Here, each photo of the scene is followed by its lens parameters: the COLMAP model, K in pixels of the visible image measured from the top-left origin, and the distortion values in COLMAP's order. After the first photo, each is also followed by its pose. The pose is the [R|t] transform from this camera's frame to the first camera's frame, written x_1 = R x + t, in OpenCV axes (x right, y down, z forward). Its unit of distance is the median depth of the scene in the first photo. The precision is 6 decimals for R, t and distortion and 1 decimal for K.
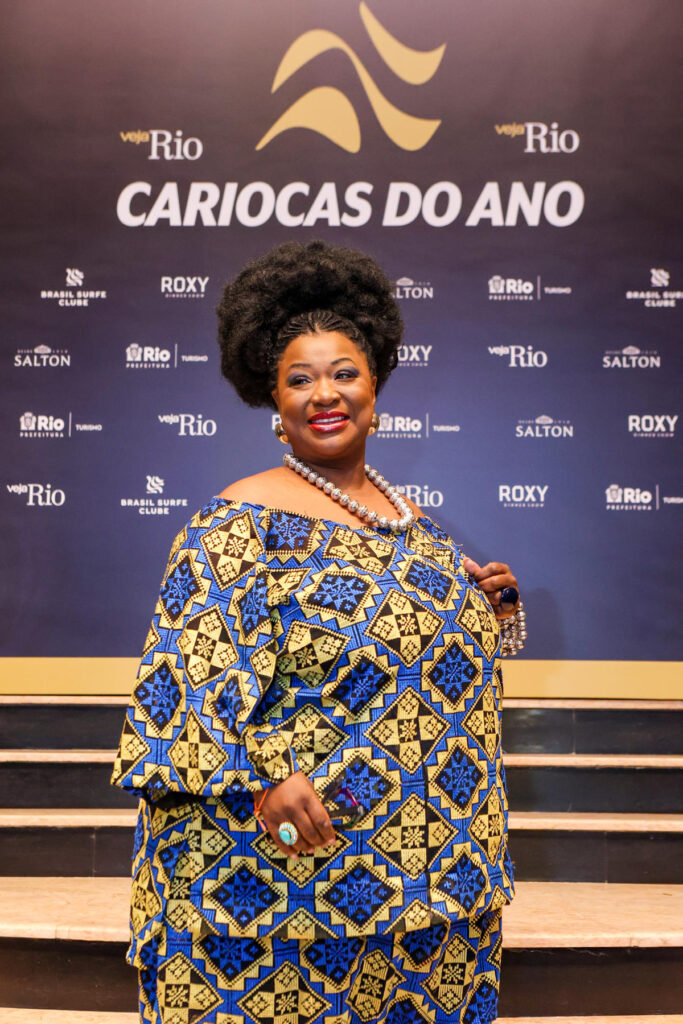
lens RADIAL K [[1466.1, 0, 357.0], [0, 1466.1, 502.3], [0, 0, 1]] dist [0.017131, 0.032580]
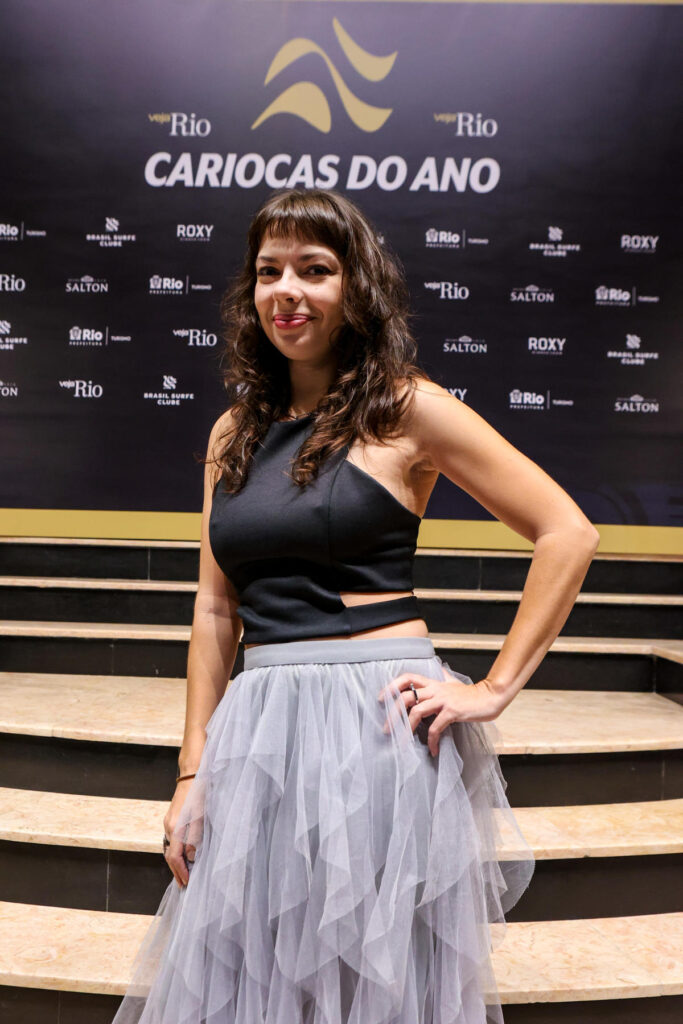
lens RADIAL K [[892.5, 0, 346.6], [0, 892.5, 513.0], [0, 0, 1]] dist [-0.102992, 0.133665]
pose [[0.999769, 0.020695, 0.005784, 0.019235], [-0.021157, 0.995085, 0.096736, 0.023856], [-0.003753, -0.096836, 0.995293, 0.187388]]
